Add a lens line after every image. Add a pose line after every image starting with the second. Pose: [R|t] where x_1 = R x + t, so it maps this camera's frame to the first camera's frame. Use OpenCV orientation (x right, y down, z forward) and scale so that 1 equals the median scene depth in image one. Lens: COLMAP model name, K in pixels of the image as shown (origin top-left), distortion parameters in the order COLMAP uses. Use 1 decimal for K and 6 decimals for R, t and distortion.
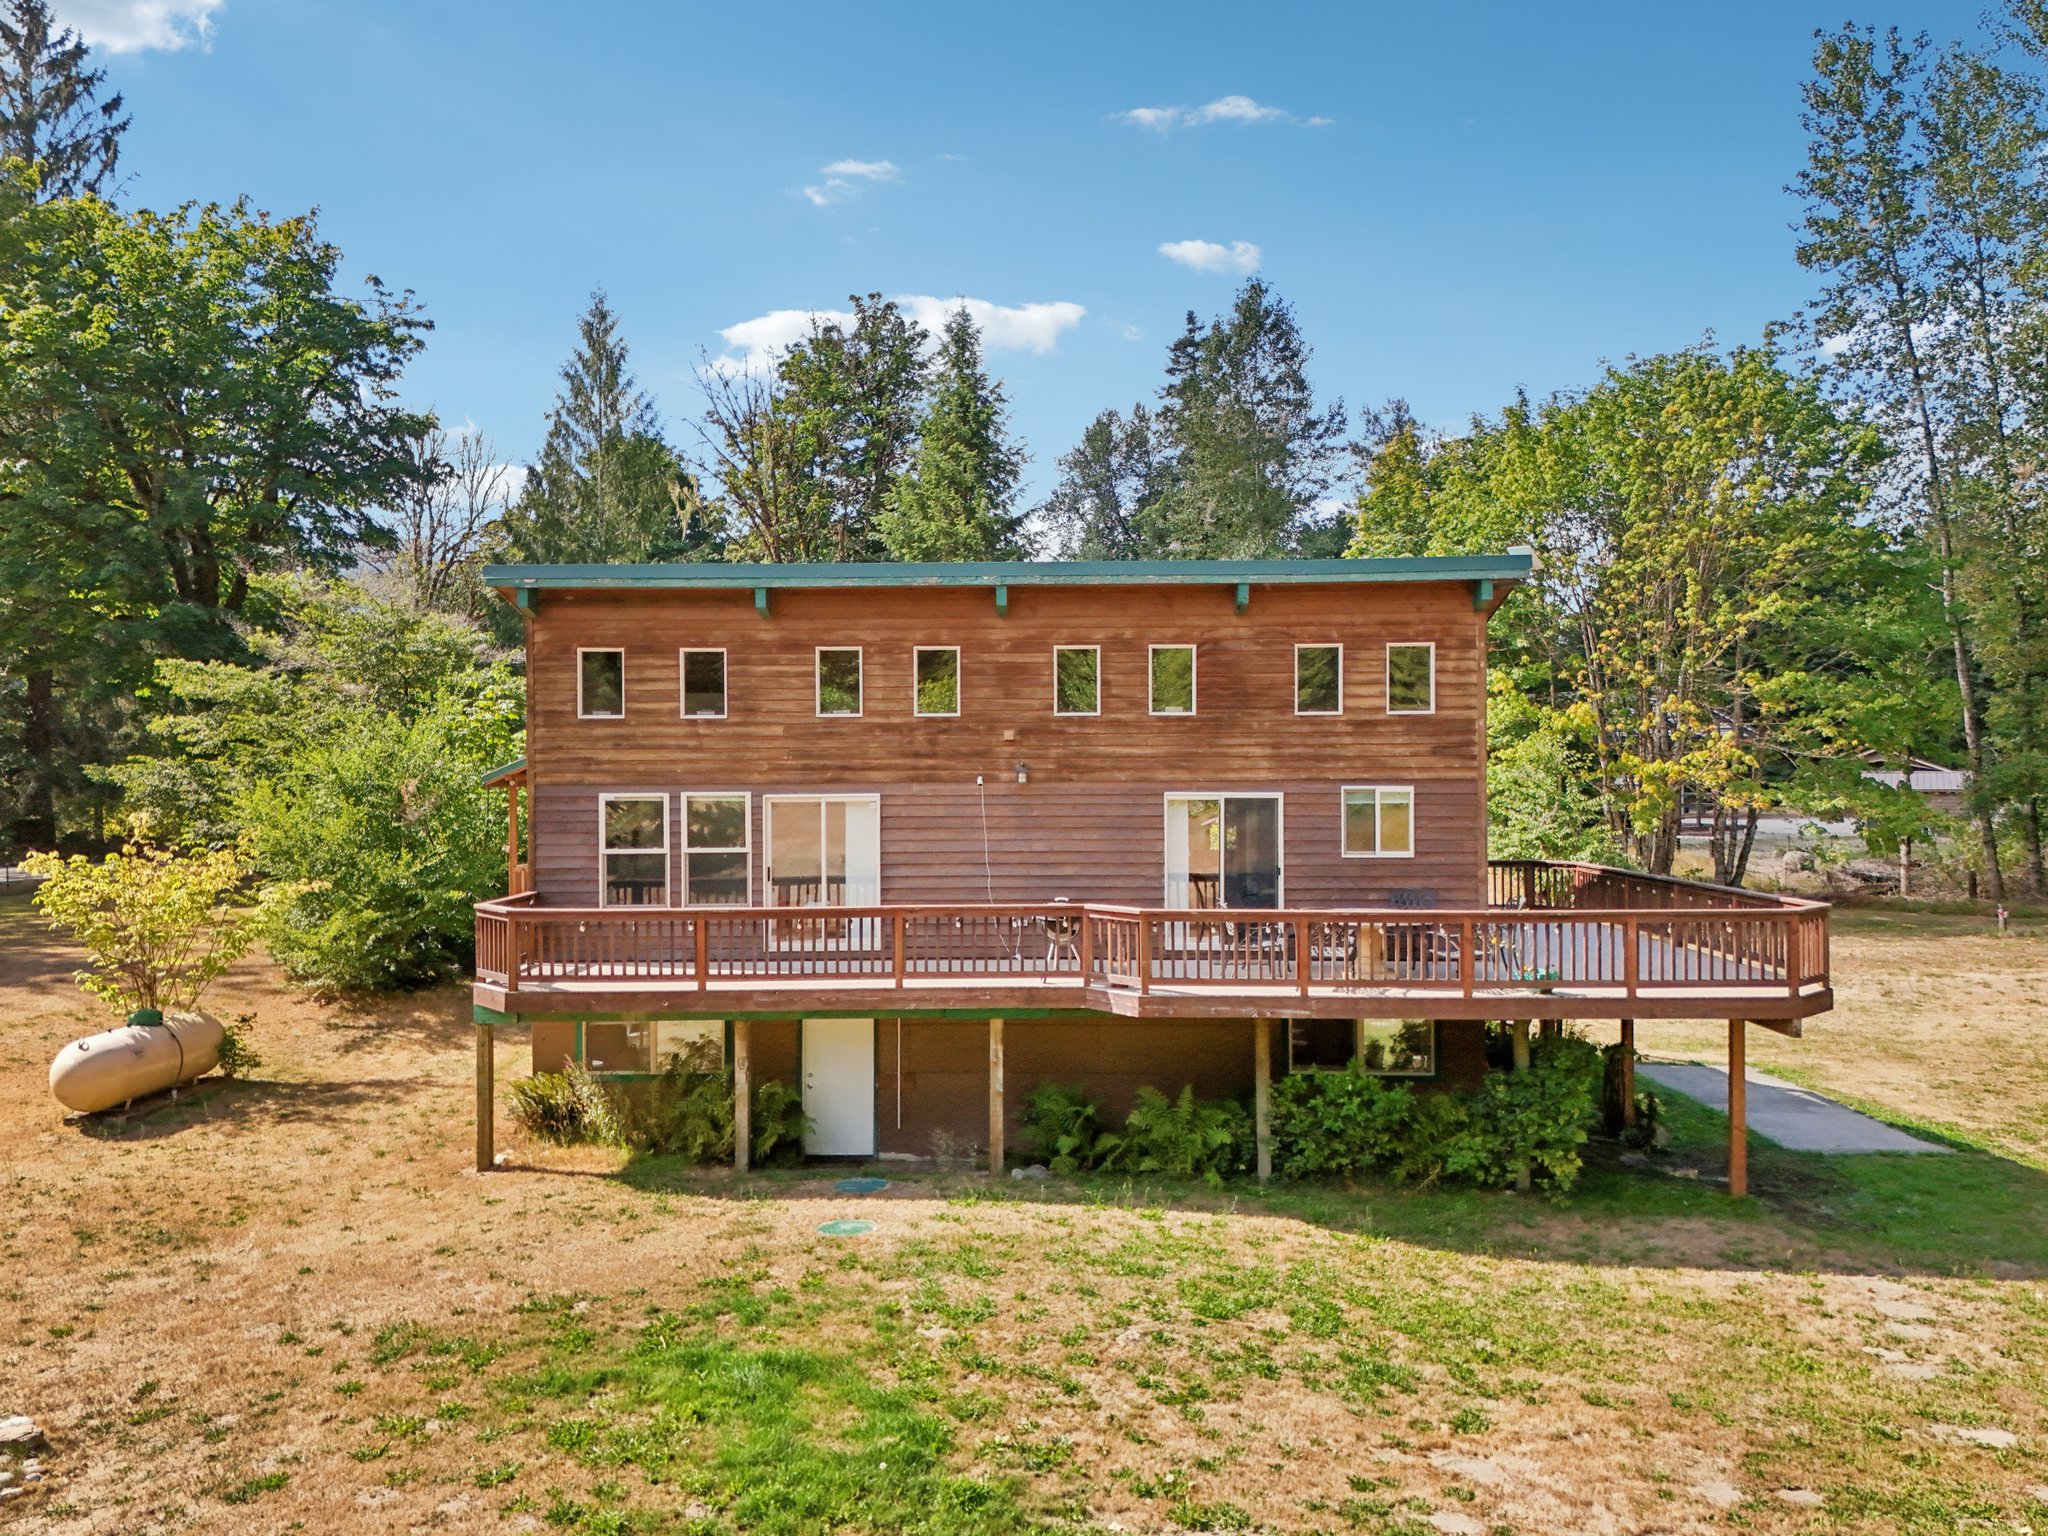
lens RADIAL K [[1530.7, 0, 1034.0], [0, 1530.7, 778.6], [0, 0, 1]] dist [0.057975, -0.039867]
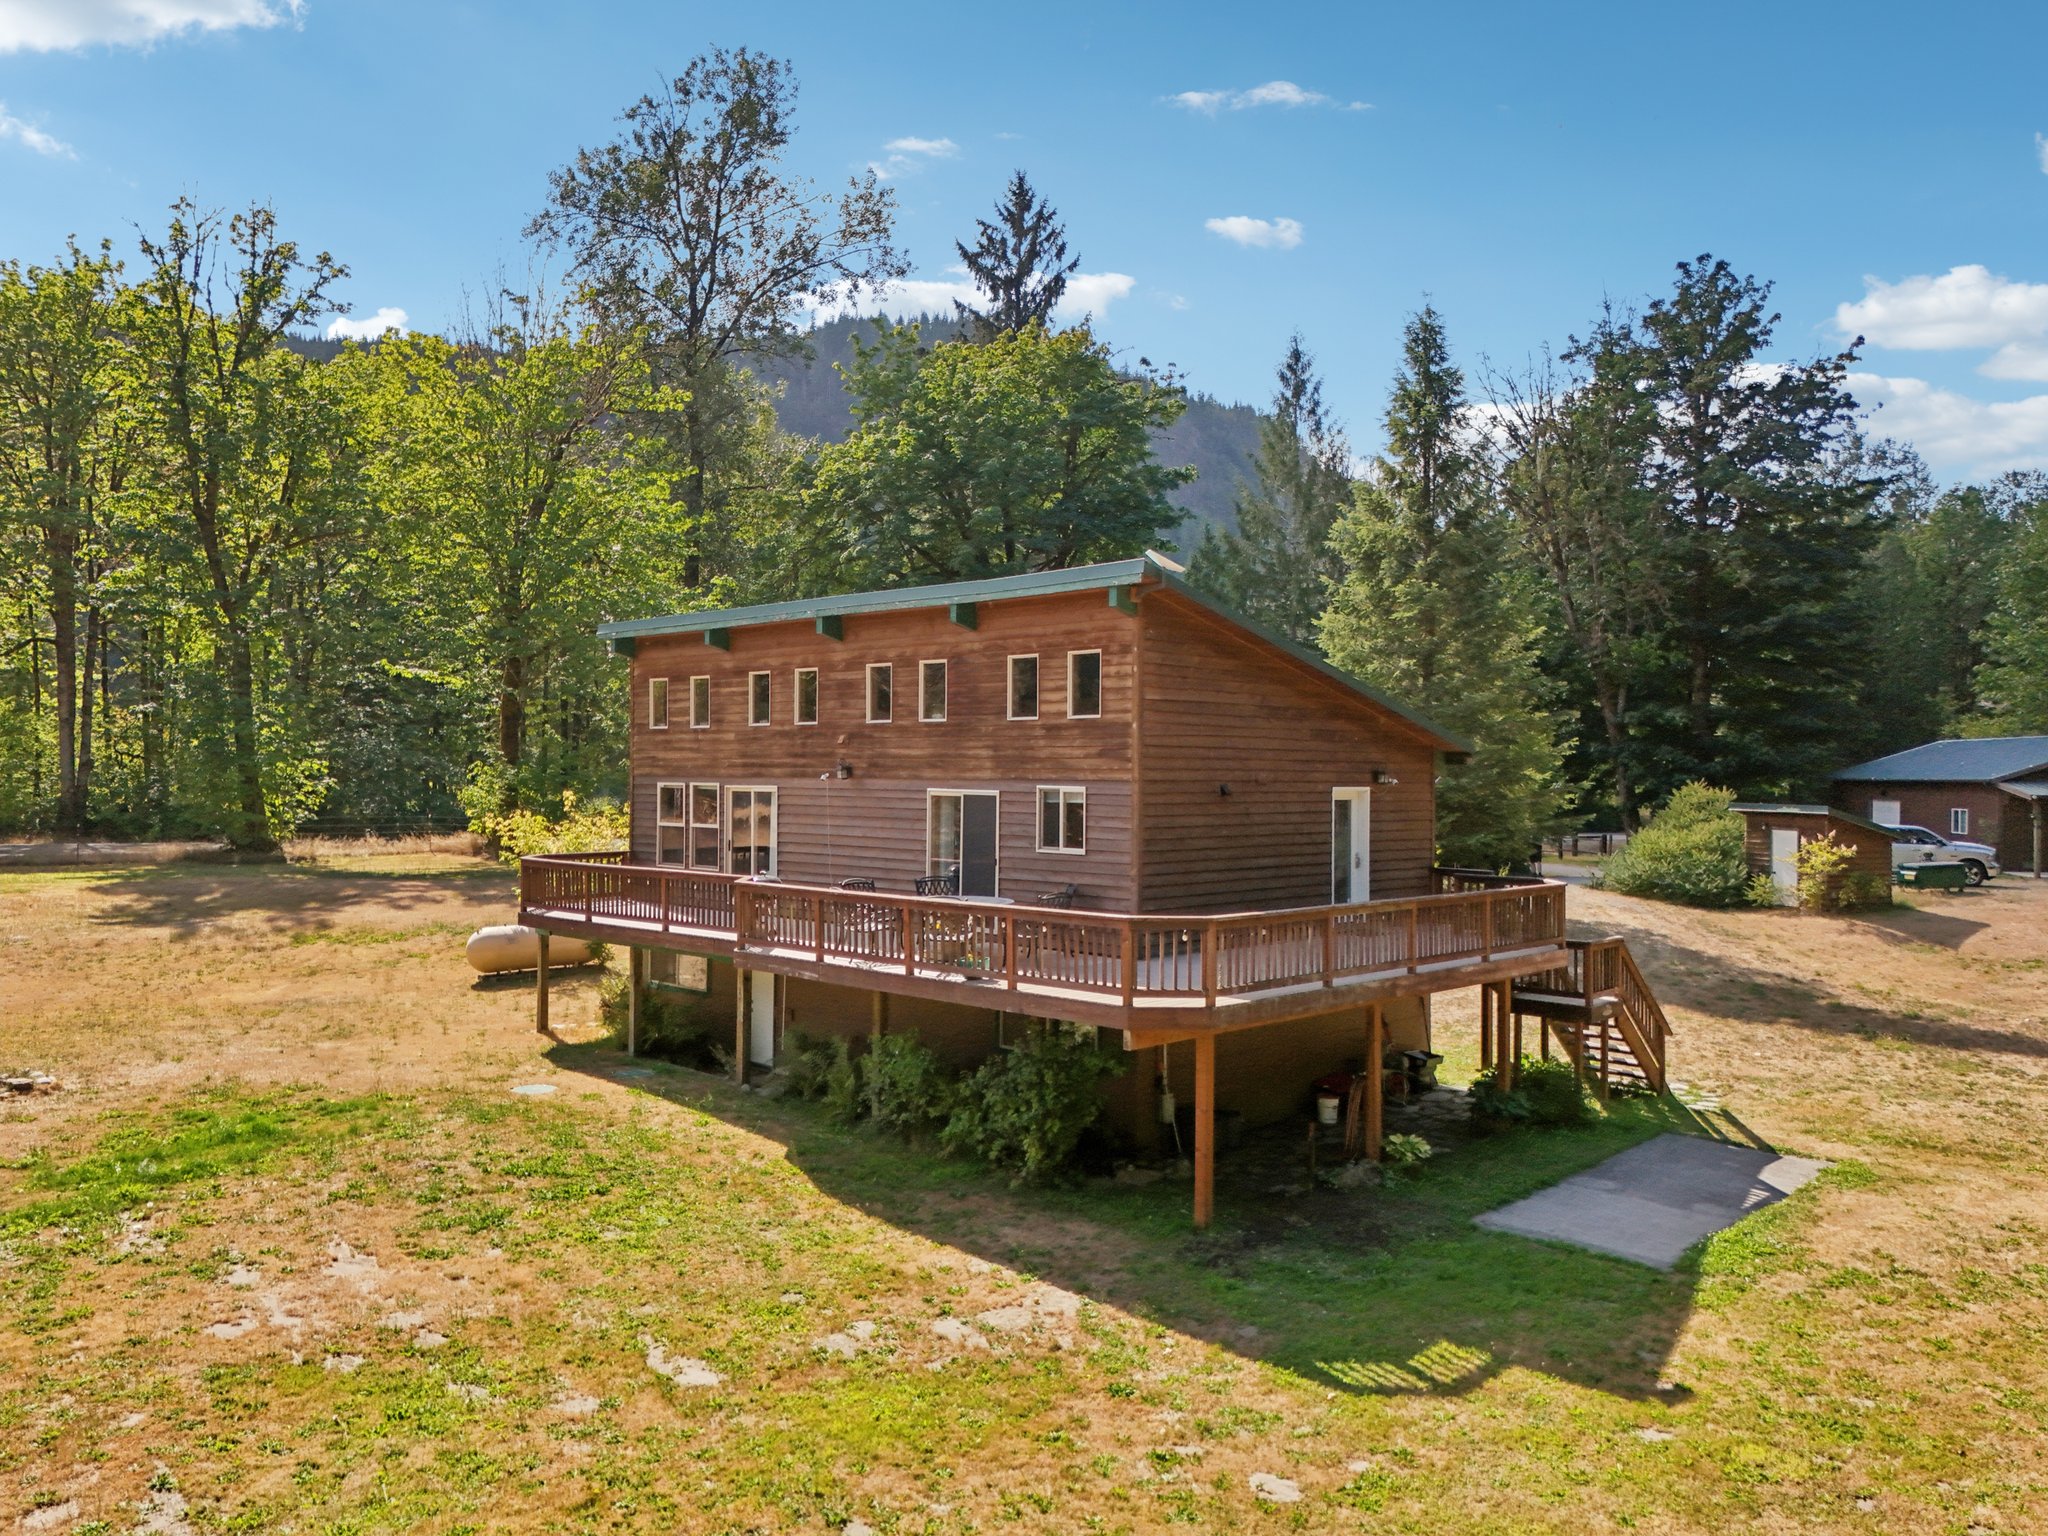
lens RADIAL K [[1530.7, 0, 1042.6], [0, 1530.7, 761.9], [0, 0, 1]] dist [0.057975, -0.039867]
pose [[0.730853, 0.006121, -0.682507, 0.935142], [-0.013869, 0.999887, -0.005884, -0.005546], [0.682394, 0.013766, 0.730855, 0.221091]]
